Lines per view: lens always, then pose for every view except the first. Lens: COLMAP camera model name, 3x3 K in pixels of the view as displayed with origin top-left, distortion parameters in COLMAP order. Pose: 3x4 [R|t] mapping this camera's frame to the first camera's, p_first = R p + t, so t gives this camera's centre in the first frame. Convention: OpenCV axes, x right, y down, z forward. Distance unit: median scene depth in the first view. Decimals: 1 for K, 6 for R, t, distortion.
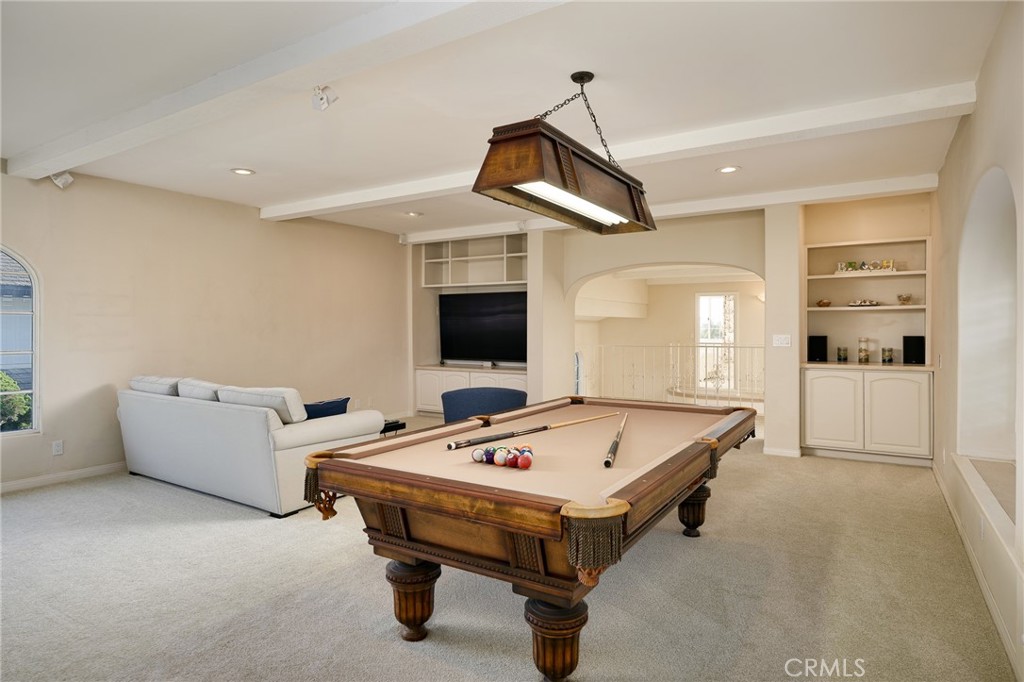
lens RADIAL K [[578.2, 0, 512.1], [0, 578.2, 334.0], [0, 0, 1]] dist [-0.000006, 0.000038]
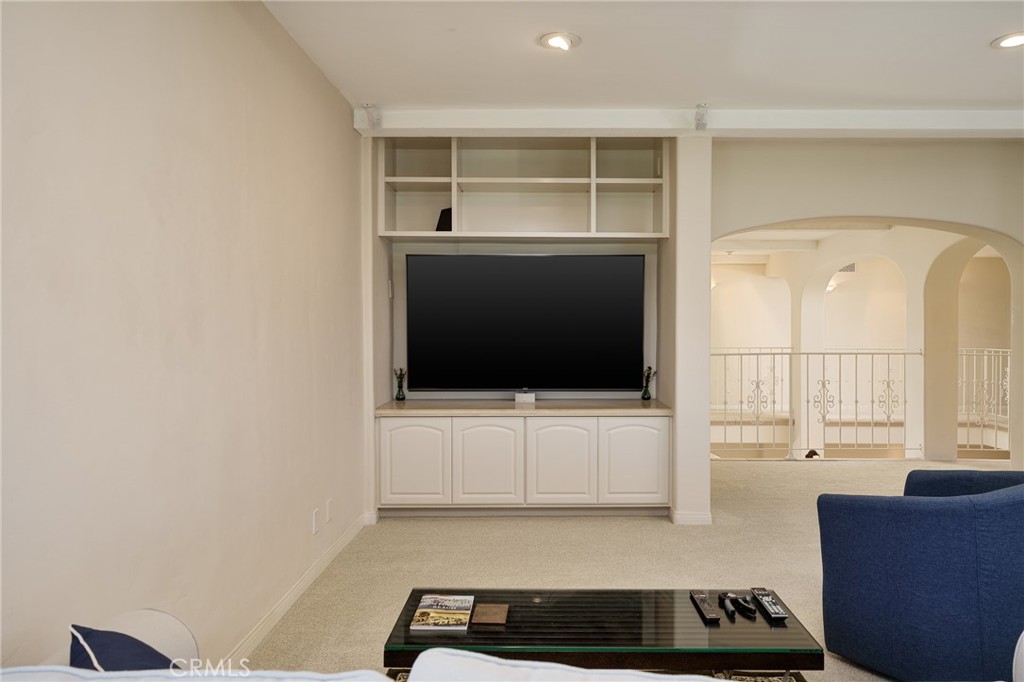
lens RADIAL K [[708.4, 0, 512.0], [0, 708.4, 341.4], [0, 0, 1]] dist [-0.003029, 0.000018]
pose [[0.841718, -0.008098, 0.539857, -0.404560], [0.006904, 0.999967, 0.004235, 0.001303], [-0.539874, 0.000163, 0.841746, 0.517912]]
